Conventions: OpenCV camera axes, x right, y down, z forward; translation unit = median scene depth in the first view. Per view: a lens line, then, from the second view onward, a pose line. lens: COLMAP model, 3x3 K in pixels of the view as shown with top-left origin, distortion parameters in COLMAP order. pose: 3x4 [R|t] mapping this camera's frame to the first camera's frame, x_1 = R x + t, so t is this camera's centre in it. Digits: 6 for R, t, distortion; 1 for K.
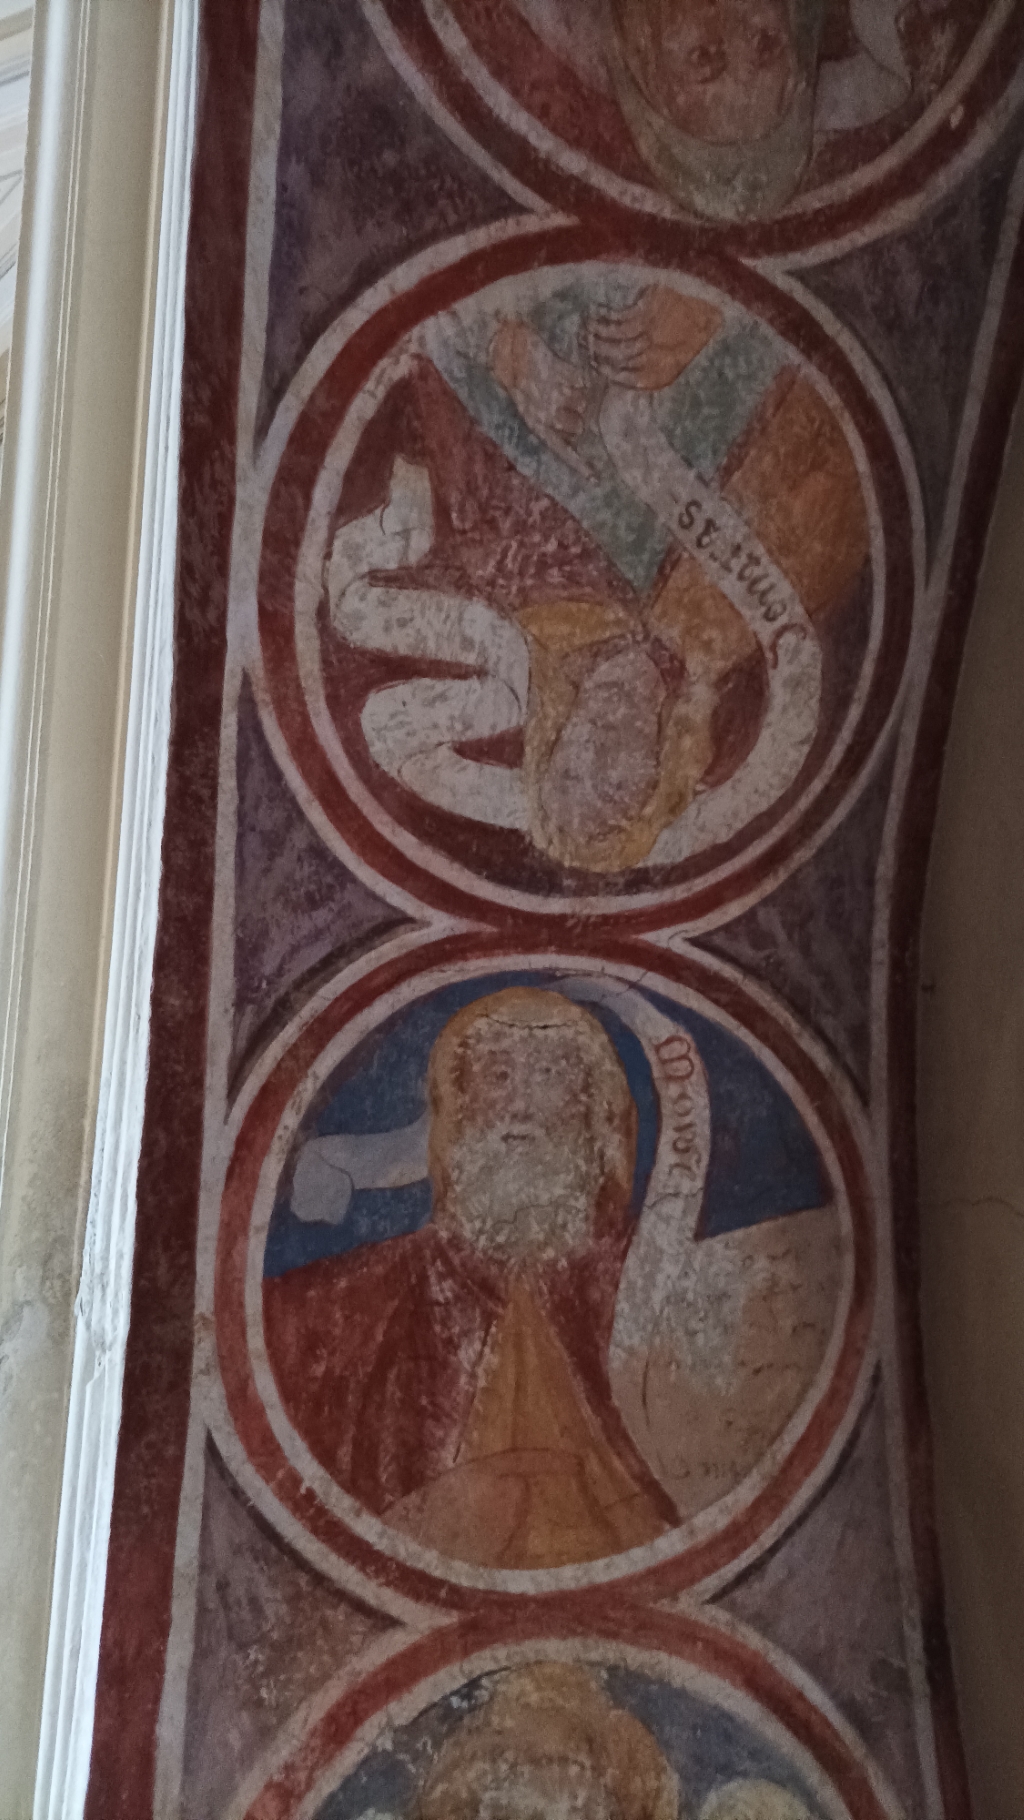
lens RADIAL K [[1357.0, 0, 510.5], [0, 1357.0, 916.5], [0, 0, 1]] dist [0.033699, -0.027408]
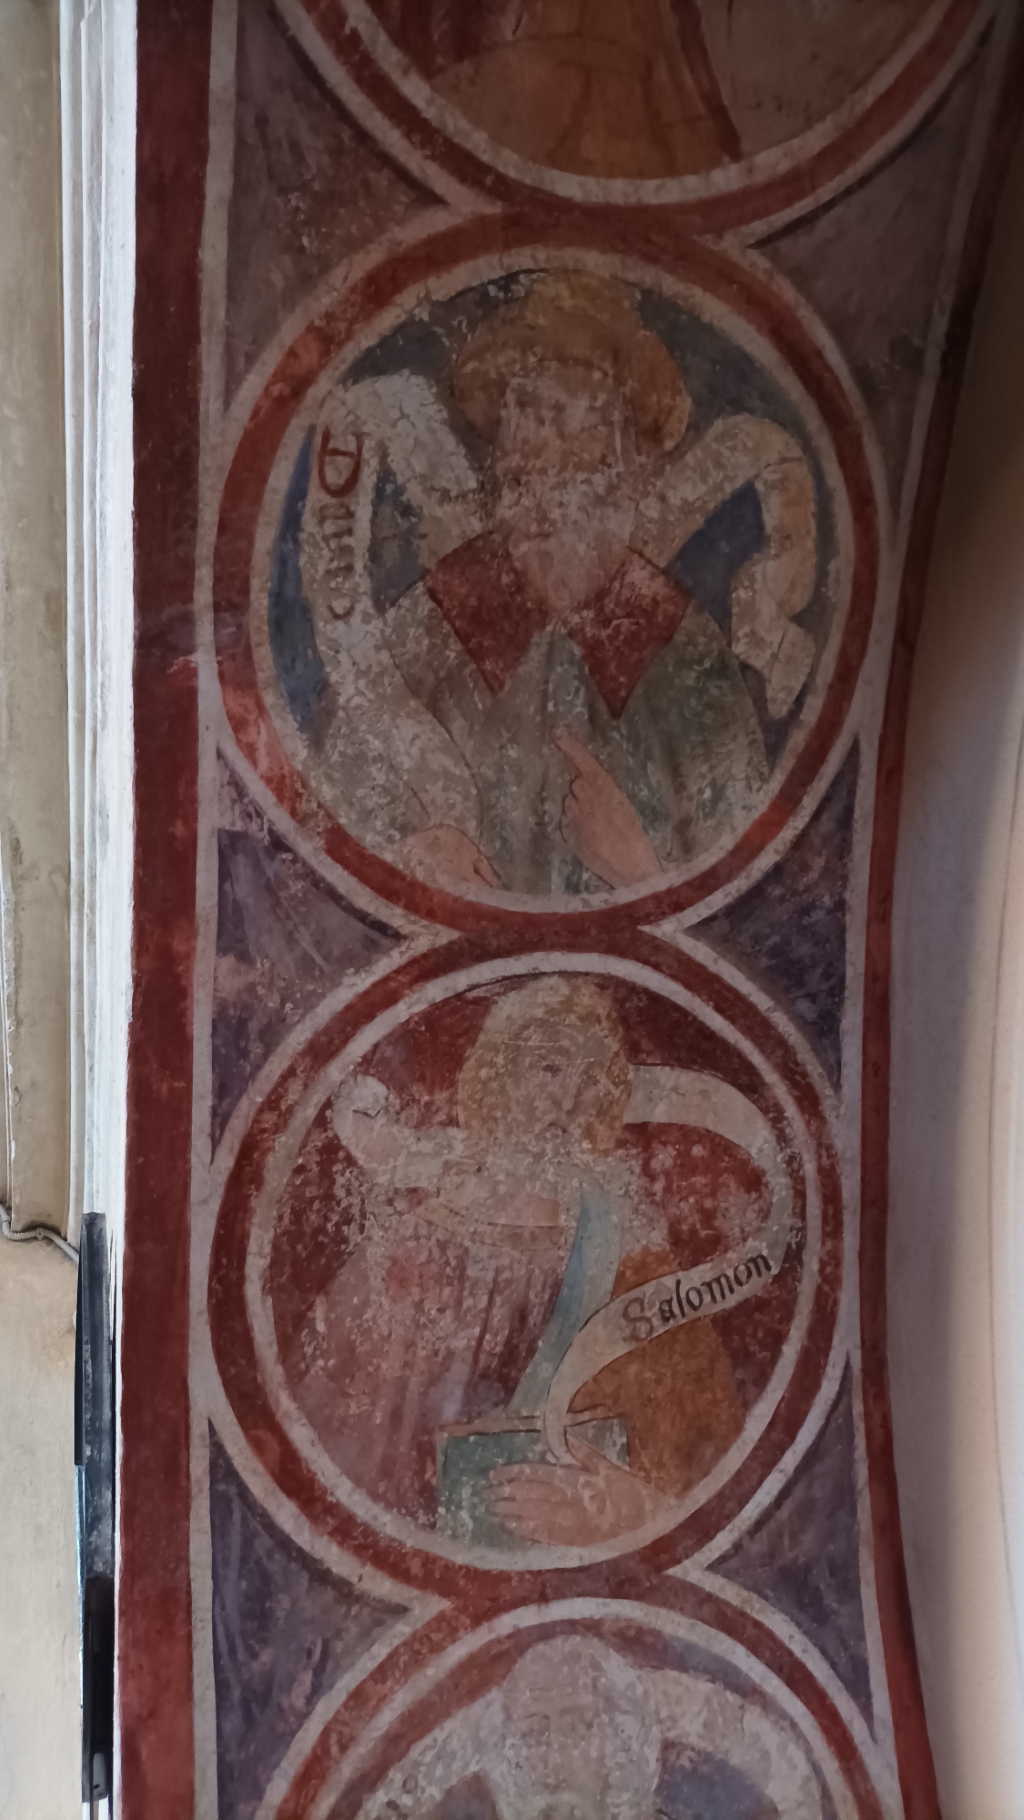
lens RADIAL K [[1357.0, 0, 510.5], [0, 1357.0, 916.5], [0, 0, 1]] dist [0.033699, -0.027408]
pose [[0.993164, 0.102632, 0.055602, -0.034822], [-0.114417, 0.761707, 0.637739, 0.275497], [0.023100, -0.639742, 0.768243, -0.071470]]
